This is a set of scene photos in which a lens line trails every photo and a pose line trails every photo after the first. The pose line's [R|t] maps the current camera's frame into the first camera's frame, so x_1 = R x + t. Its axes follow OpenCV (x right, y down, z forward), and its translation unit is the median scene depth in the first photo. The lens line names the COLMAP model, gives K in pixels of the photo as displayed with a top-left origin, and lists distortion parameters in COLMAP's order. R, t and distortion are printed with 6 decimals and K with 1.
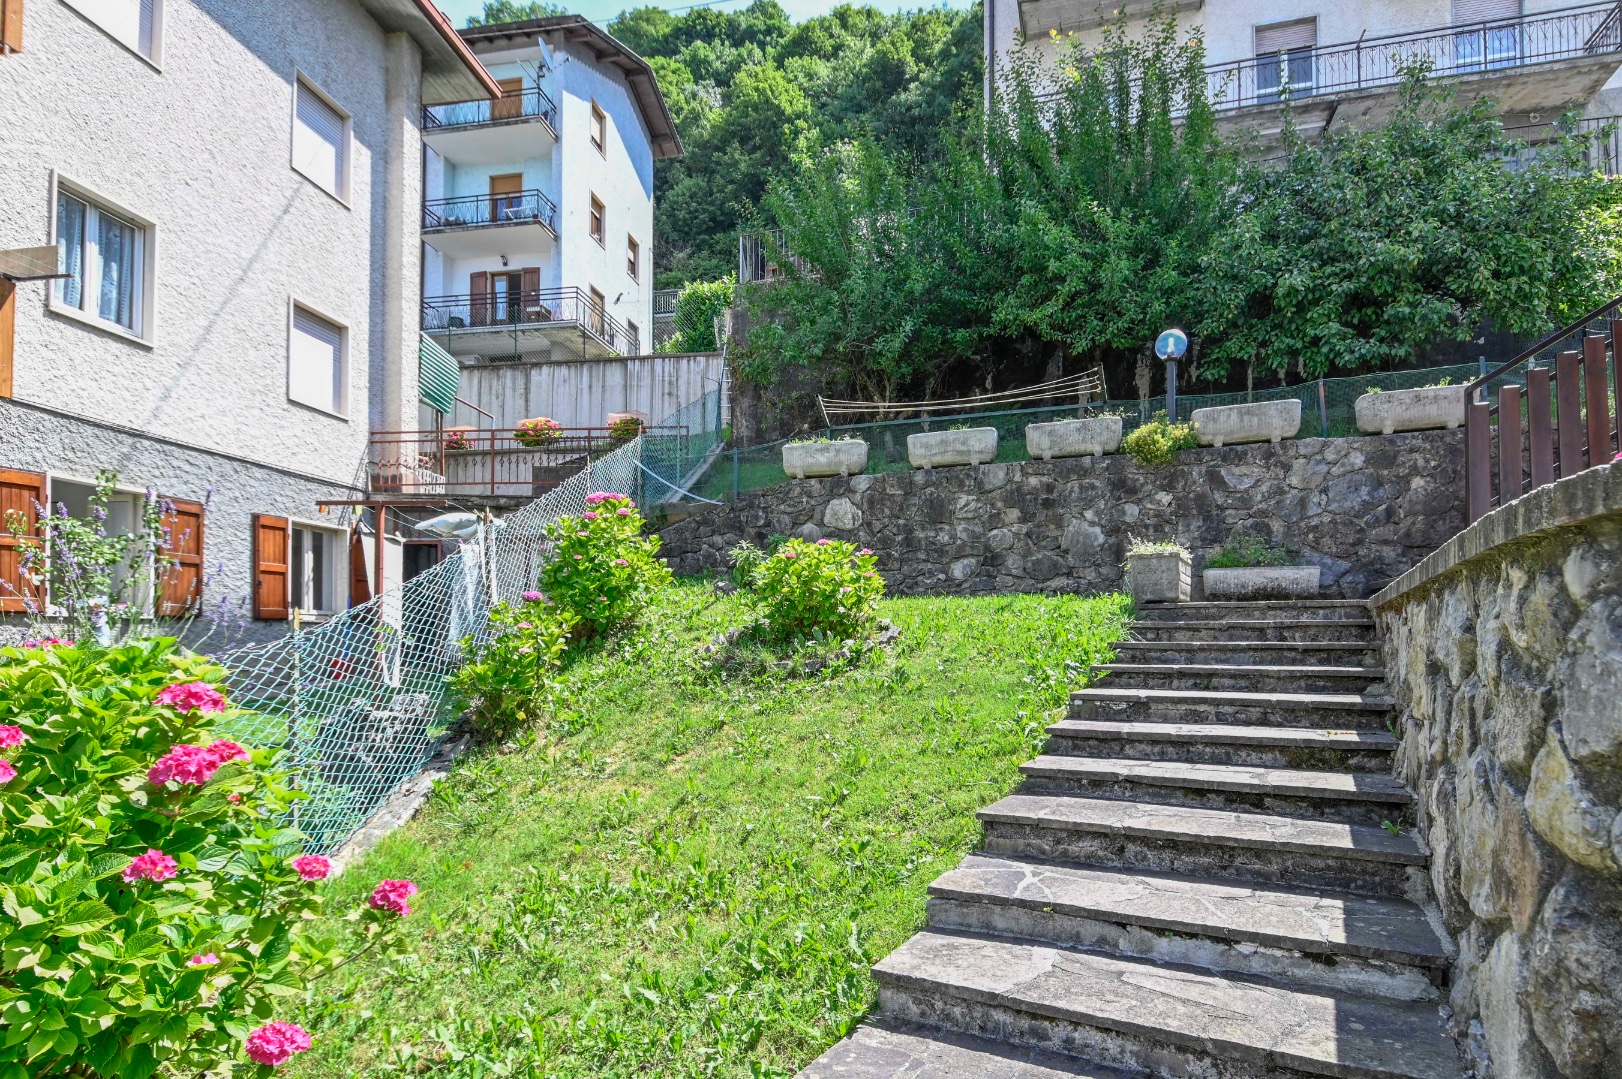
lens RADIAL K [[858.9, 0, 821.8], [0, 858.9, 576.0], [0, 0, 1]] dist [0.026556, -0.031548]
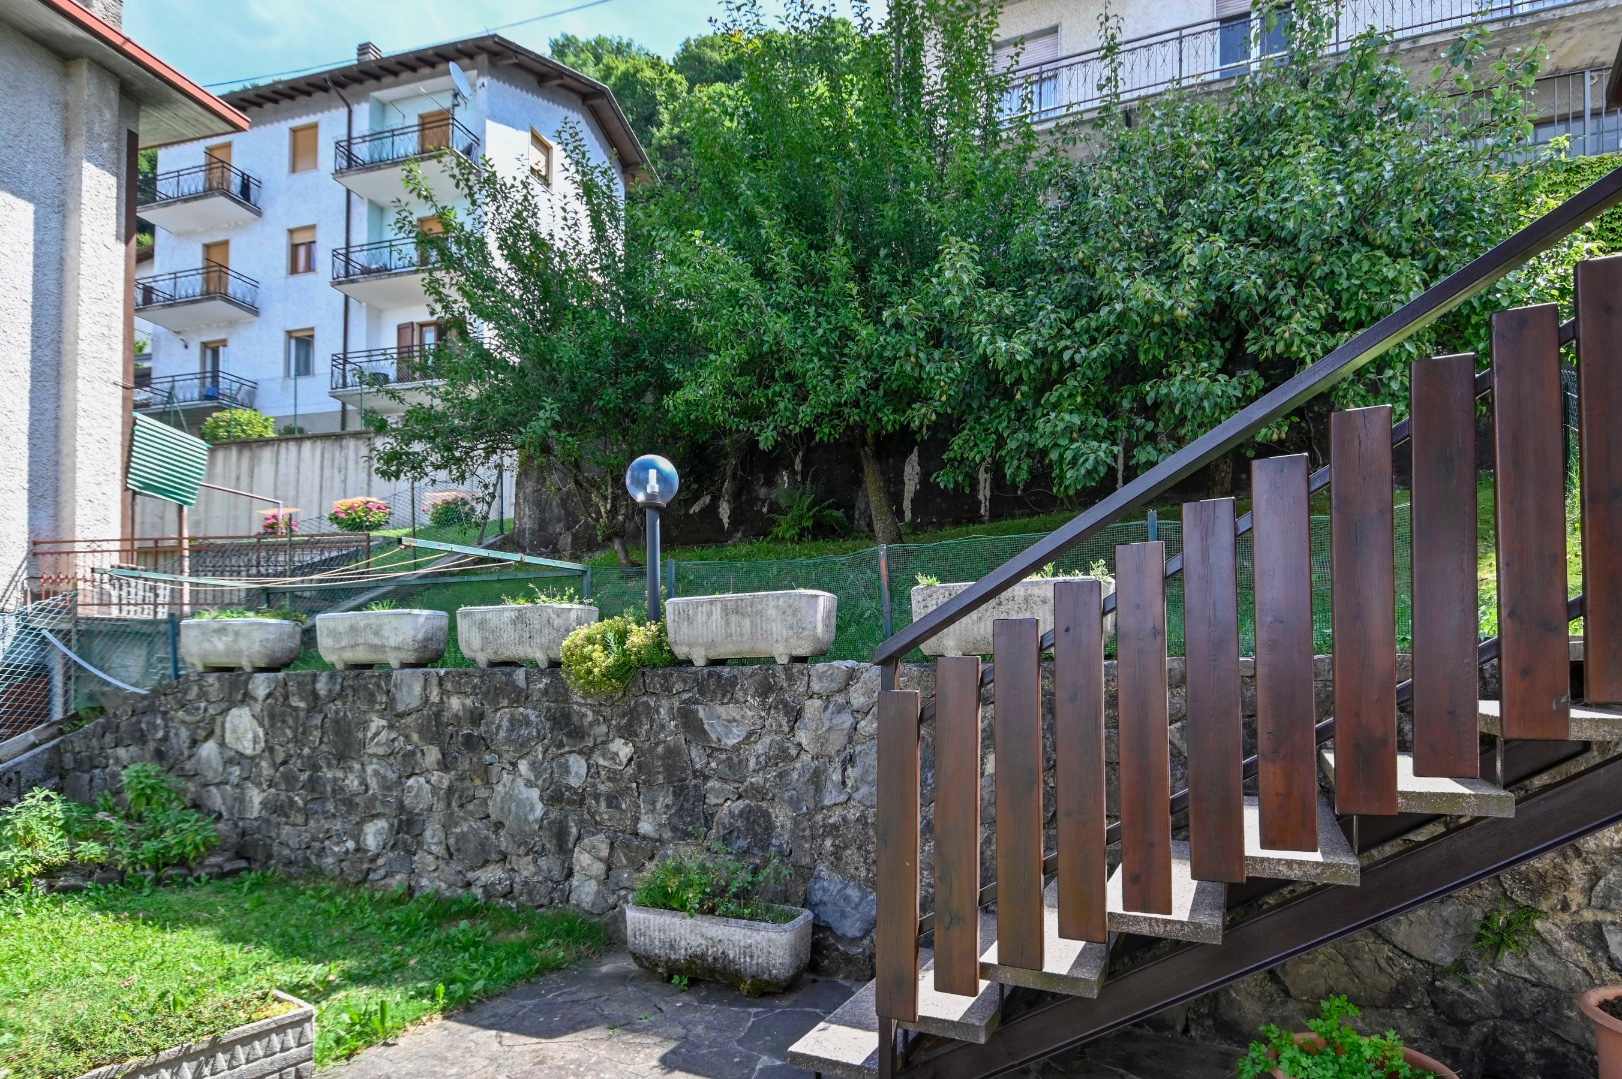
lens RADIAL K [[841.7, 0, 872.0], [0, 841.7, 617.7], [0, 0, 1]] dist [0.012814, -0.017936]
pose [[0.995278, 0.003010, -0.097019, 0.566026], [-0.000556, 0.999679, 0.025311, -0.176839], [0.097064, -0.025138, 0.994961, 0.419465]]
